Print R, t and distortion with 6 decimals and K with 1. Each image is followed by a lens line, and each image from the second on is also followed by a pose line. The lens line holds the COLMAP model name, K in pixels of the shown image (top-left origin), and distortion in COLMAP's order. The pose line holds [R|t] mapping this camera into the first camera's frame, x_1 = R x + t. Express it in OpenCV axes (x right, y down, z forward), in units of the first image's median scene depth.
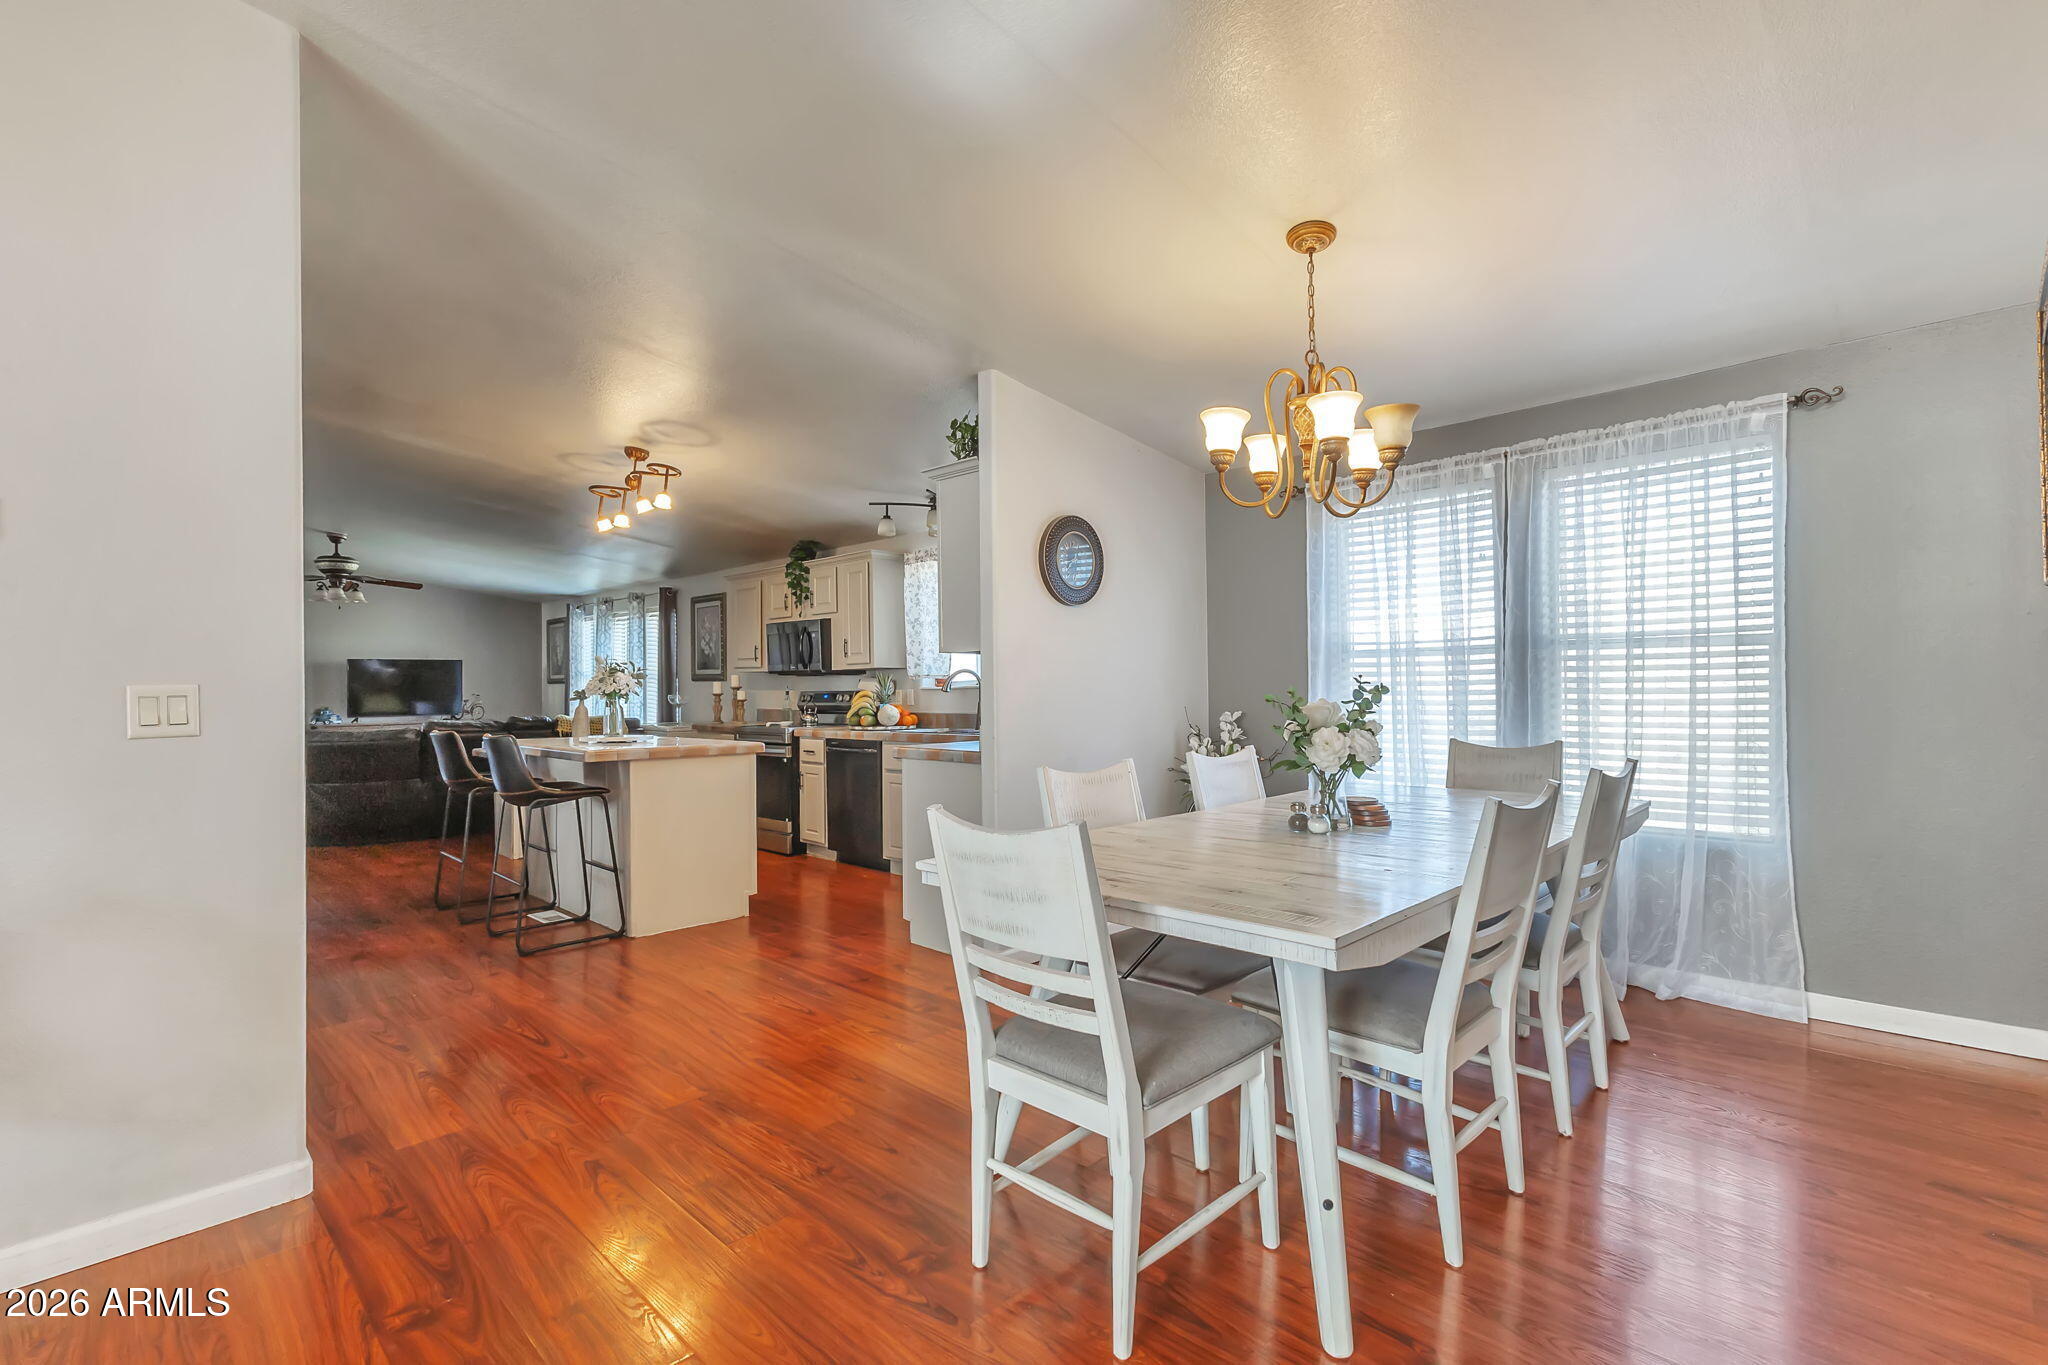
lens RADIAL K [[935.6, 0, 1030.5], [0, 935.6, 690.1], [0, 0, 1]] dist [0.001743, 0.000104]
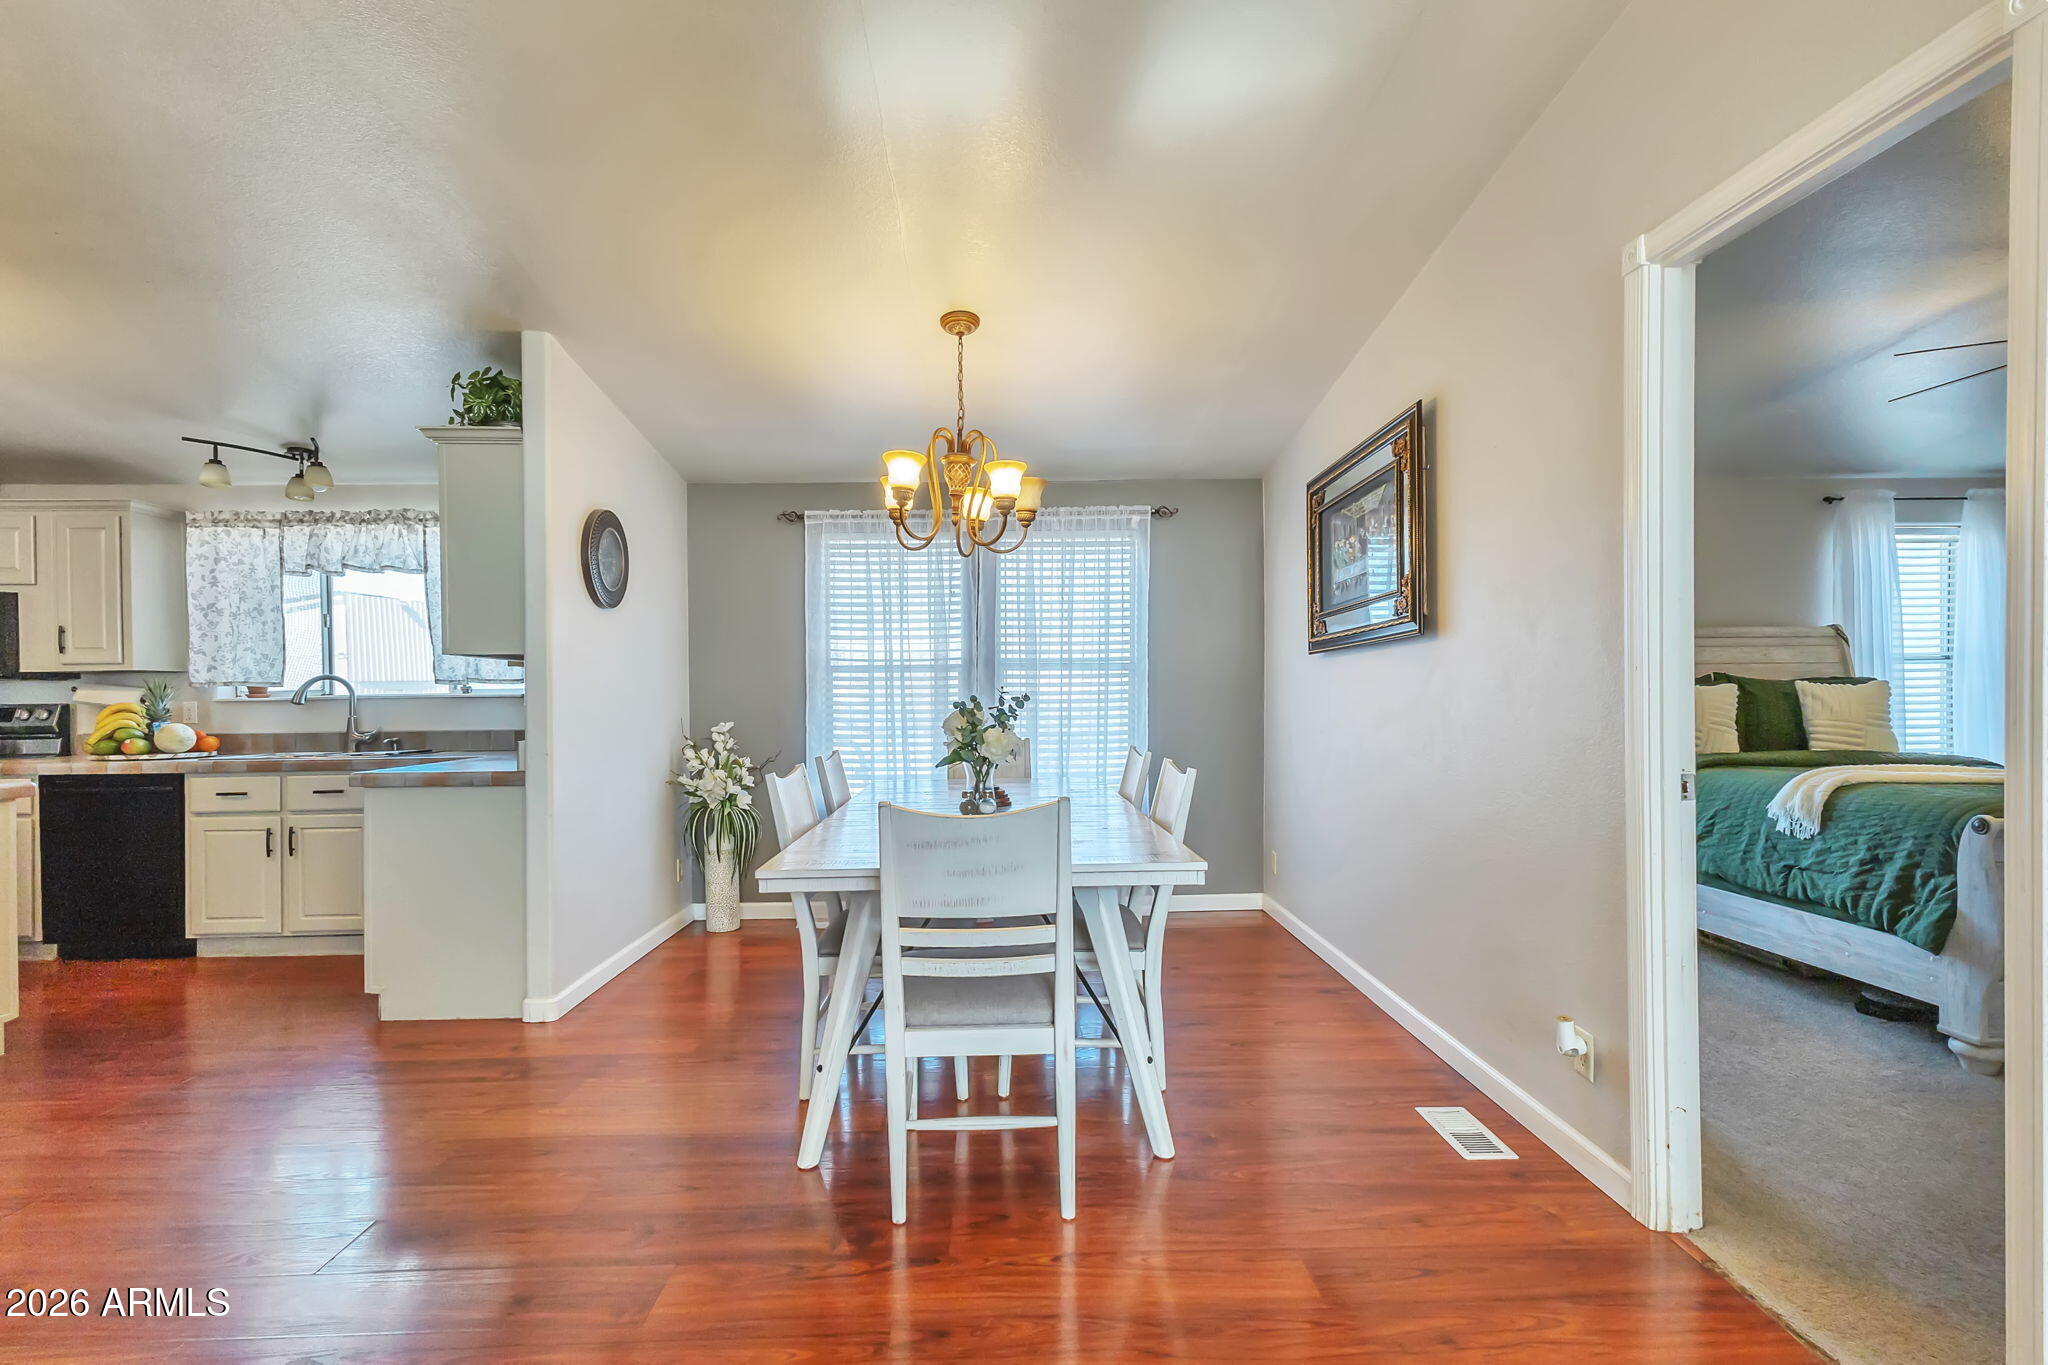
lens RADIAL K [[947.9, 0, 1020.8], [0, 947.9, 701.4], [0, 0, 1]] dist [0.003912, 0.000572]
pose [[0.694573, 0.000435, 0.719422, -0.305470], [0.002470, 0.999992, -0.002988, 0.004311], [-0.719418, 0.003852, 0.694566, 0.052184]]
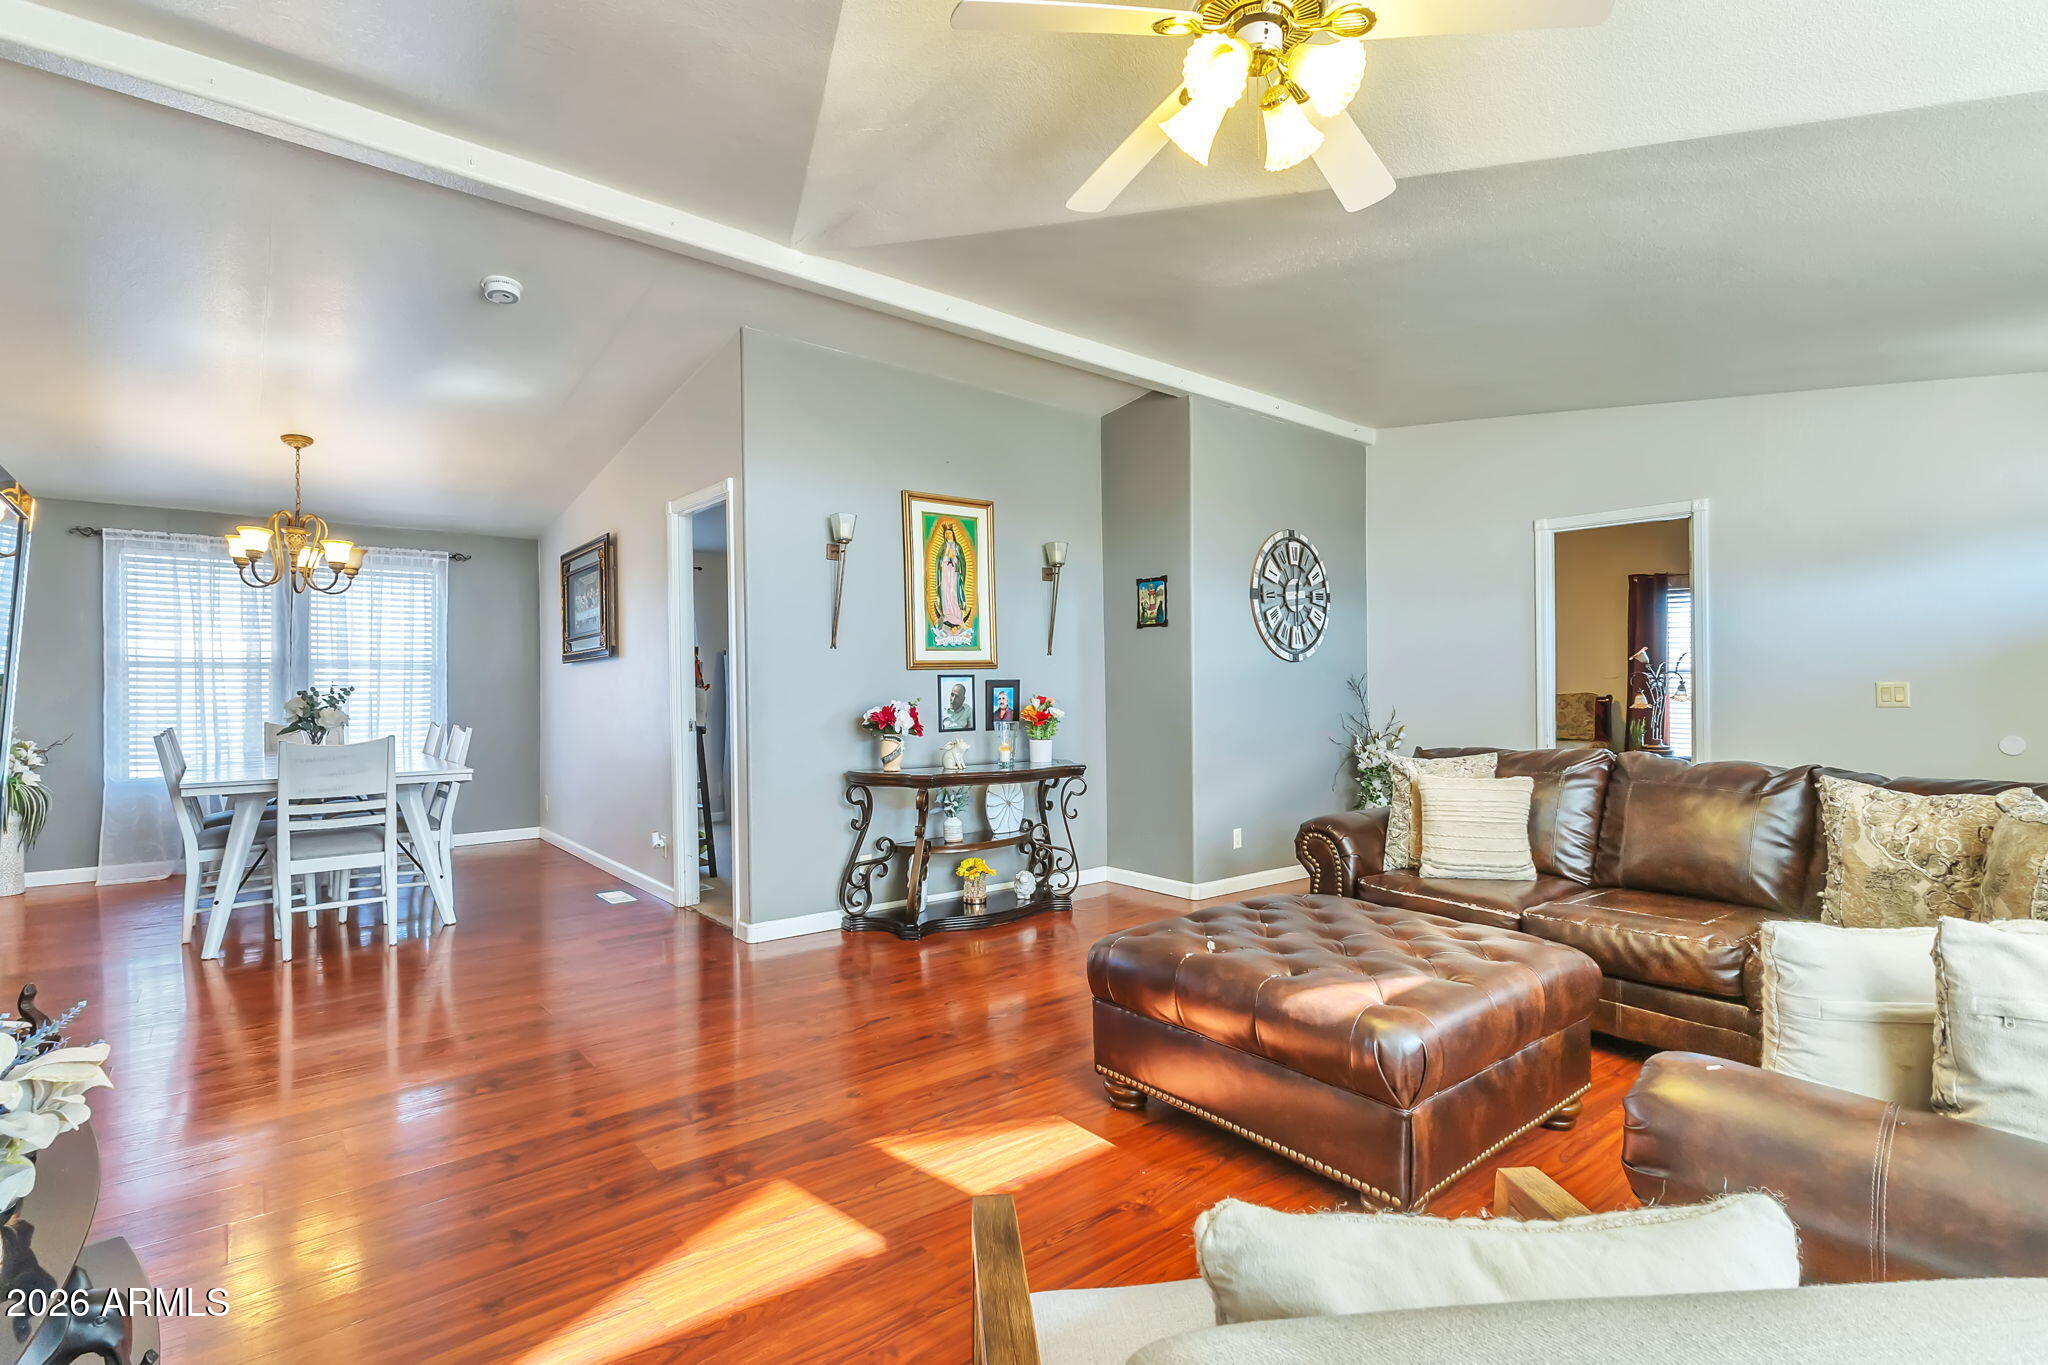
lens RADIAL K [[947.9, 0, 1020.8], [0, 947.9, 701.4], [0, 0, 1]] dist [0.003912, 0.000572]
pose [[0.101403, -0.001782, 0.994844, -0.808049], [0.002902, 0.999995, 0.001496, 0.014670], [-0.994841, 0.002735, 0.101408, -0.340864]]
